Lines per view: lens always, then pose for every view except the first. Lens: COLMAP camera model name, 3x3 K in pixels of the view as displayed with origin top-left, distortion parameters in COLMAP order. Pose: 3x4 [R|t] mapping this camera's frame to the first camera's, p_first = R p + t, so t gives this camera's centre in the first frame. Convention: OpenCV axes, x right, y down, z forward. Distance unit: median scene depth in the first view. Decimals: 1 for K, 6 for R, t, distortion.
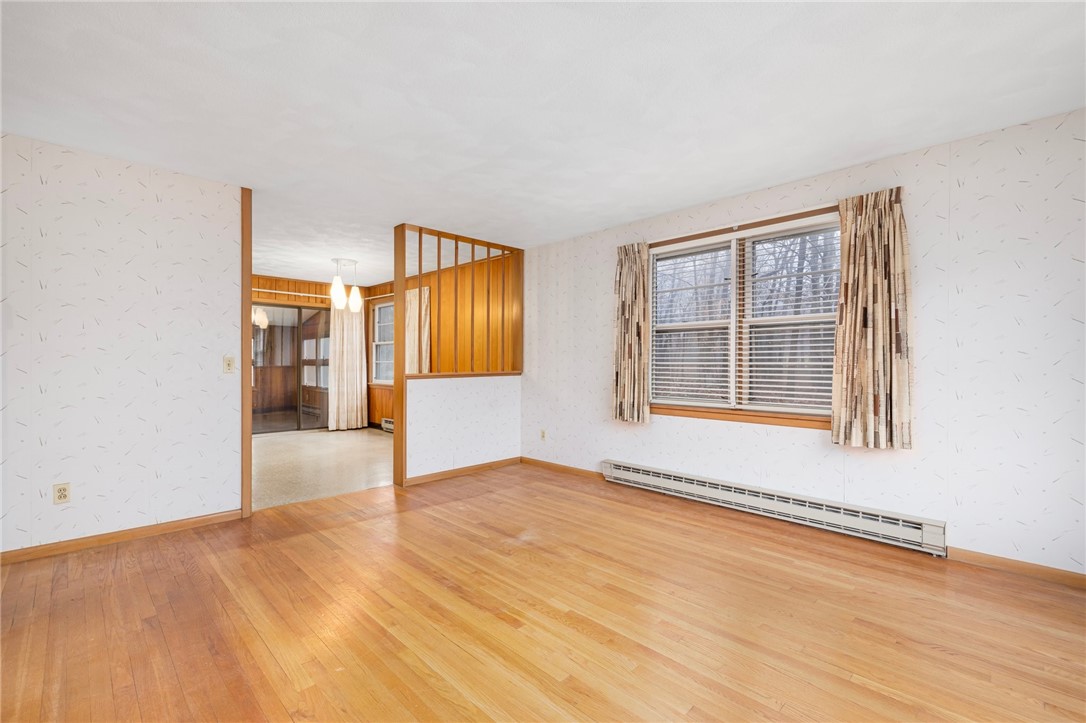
lens RADIAL K [[471.2, 0, 546.5], [0, 471.2, 366.4], [0, 0, 1]] dist [0.001064, 0.000170]
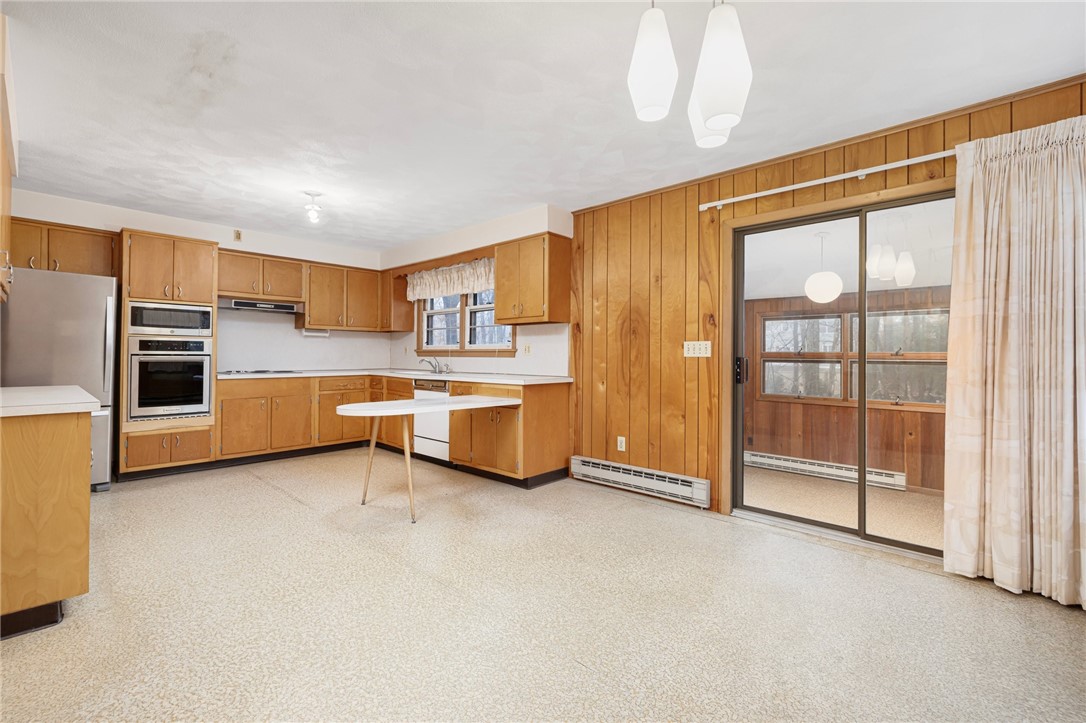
lens RADIAL K [[471.2, 0, 538.0], [0, 471.2, 351.7], [0, 0, 1]] dist [0.001064, 0.000170]
pose [[0.020437, -0.015511, -0.999671, -0.271446], [-0.014726, 0.999767, -0.015813, -0.003228], [0.999683, 0.015044, 0.020204, 1.306245]]
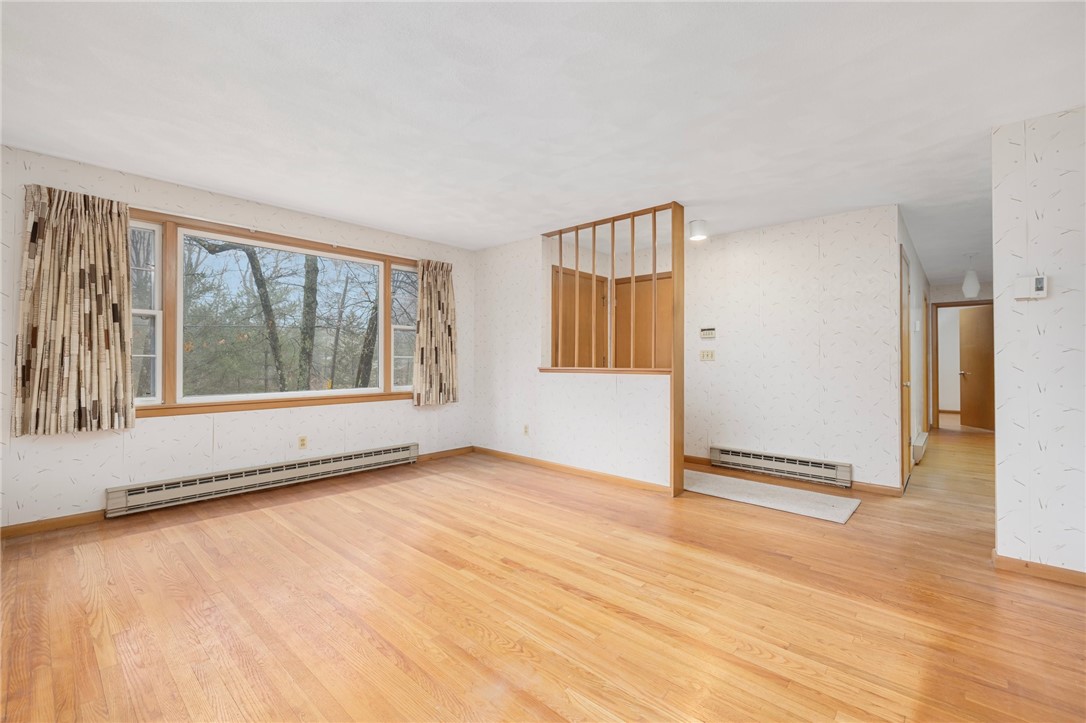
lens RADIAL K [[471.2, 0, 537.2], [0, 471.2, 355.5], [0, 0, 1]] dist [0.001064, 0.000170]
pose [[-0.999524, -0.009842, -0.029229, -0.054283], [-0.009714, 0.999943, -0.004524, -0.003564], [0.029272, -0.004238, -0.999563, 1.143682]]
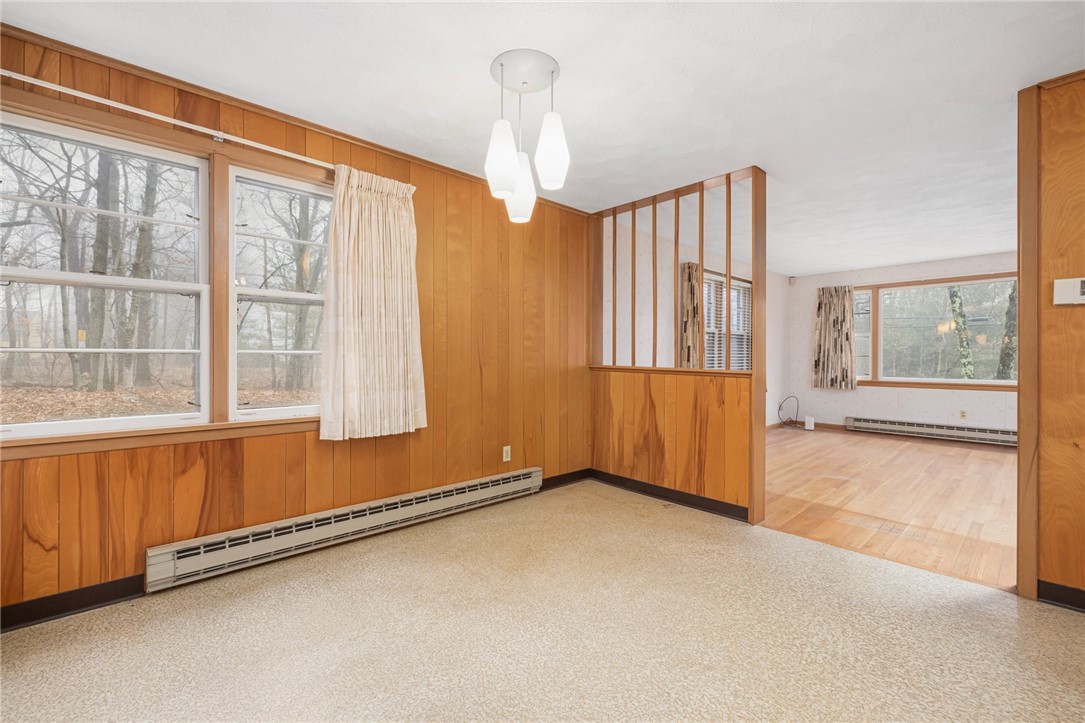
lens RADIAL K [[460.2, 0, 533.1], [0, 460.2, 356.9], [0, 0, 1]] dist [-0.003416, 0.001331]
pose [[0.056134, -0.006414, 0.998403, -1.109101], [0.003714, 0.999974, 0.006216, -0.011553], [-0.998416, 0.003359, 0.056156, 1.390355]]
